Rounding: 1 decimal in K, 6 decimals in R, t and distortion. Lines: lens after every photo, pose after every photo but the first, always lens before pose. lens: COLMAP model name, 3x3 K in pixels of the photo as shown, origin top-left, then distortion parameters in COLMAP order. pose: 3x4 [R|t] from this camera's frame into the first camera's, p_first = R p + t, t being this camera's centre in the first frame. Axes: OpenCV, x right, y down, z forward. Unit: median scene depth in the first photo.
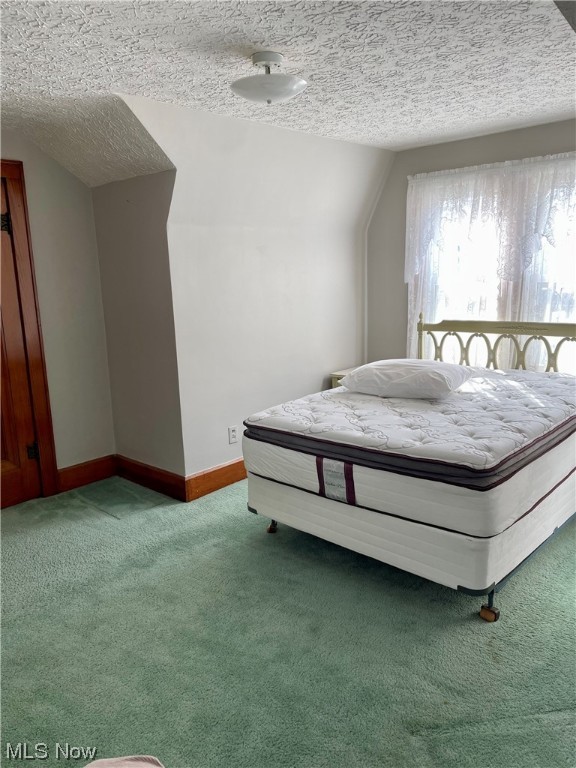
lens RADIAL K [[584.5, 0, 288.0], [0, 584.5, 384.0], [0, 0, 1]] dist [-0.003200, -0.003461]
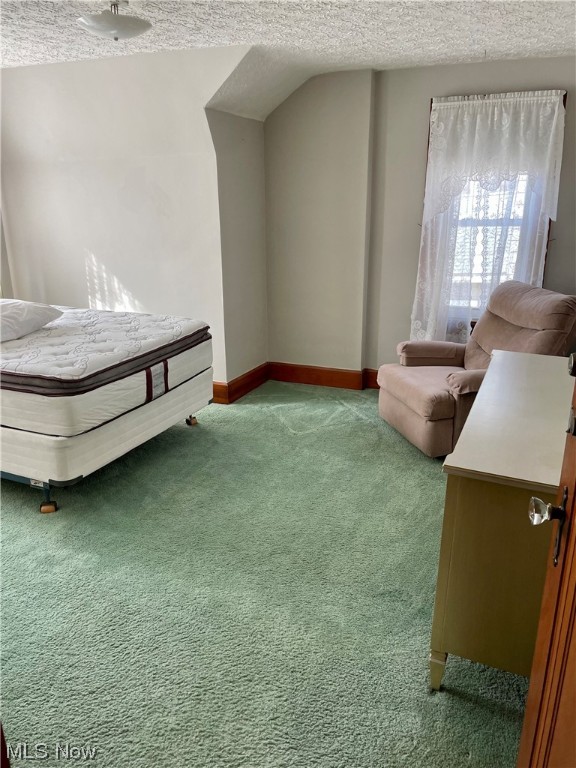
lens RADIAL K [[584.5, 0, 288.0], [0, 584.5, 384.0], [0, 0, 1]] dist [-0.003200, -0.003461]
pose [[-0.315430, -0.263396, 0.911661, -1.117398], [0.194824, 0.922266, 0.333868, -0.183965], [-0.928734, 0.282926, -0.239595, 1.033788]]
